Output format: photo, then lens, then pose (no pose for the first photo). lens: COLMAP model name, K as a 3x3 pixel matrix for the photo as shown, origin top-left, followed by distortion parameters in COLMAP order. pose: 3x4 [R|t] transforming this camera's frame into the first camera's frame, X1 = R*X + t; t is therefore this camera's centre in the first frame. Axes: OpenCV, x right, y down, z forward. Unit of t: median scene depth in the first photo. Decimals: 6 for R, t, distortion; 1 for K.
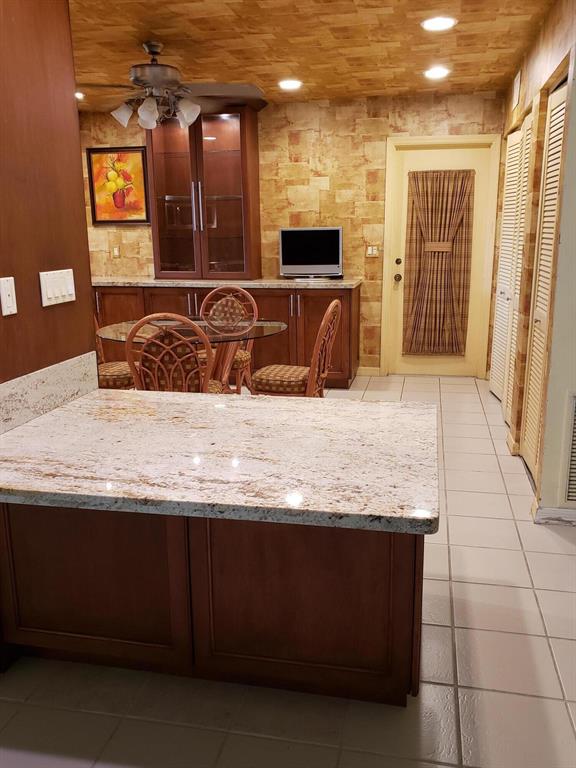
lens RADIAL K [[587.4, 0, 258.9], [0, 587.4, 385.3], [0, 0, 1]] dist [0.010099, 0.006055]
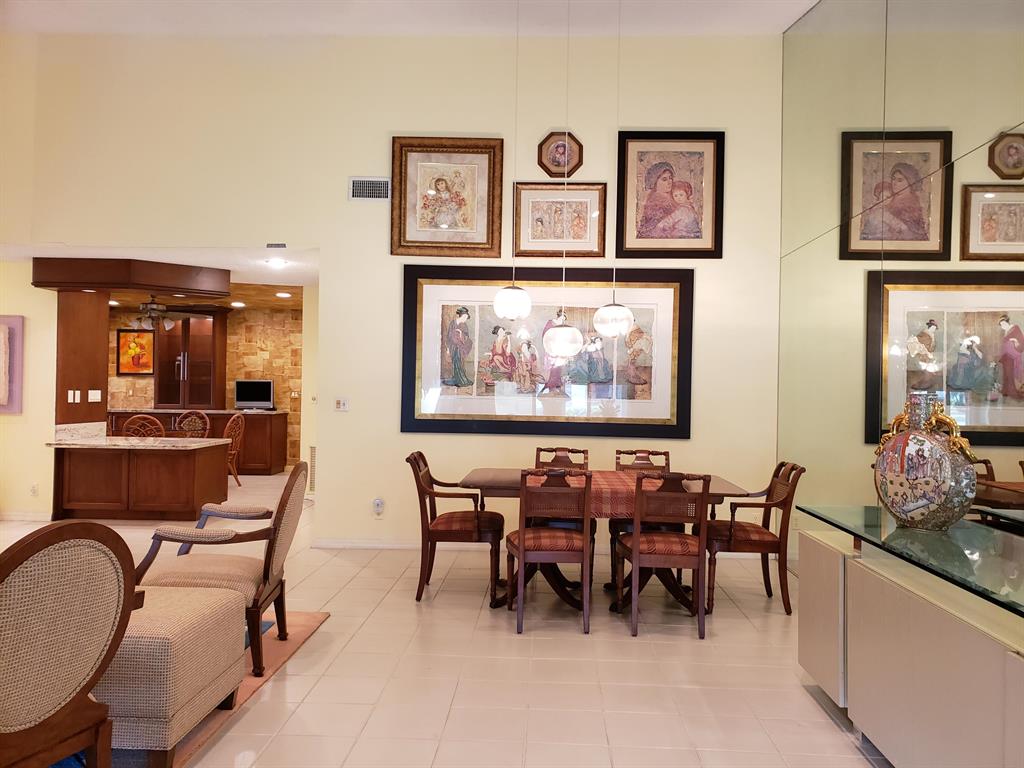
lens RADIAL K [[809.3, 0, 515.0], [0, 809.3, 383.3], [0, 0, 1]] dist [0.015245, 0.001563]
pose [[0.984709, 0.022719, 0.172717, 0.408596], [0.023346, 0.965306, -0.260076, 0.350458], [-0.172633, 0.260131, 0.950015, -1.291286]]
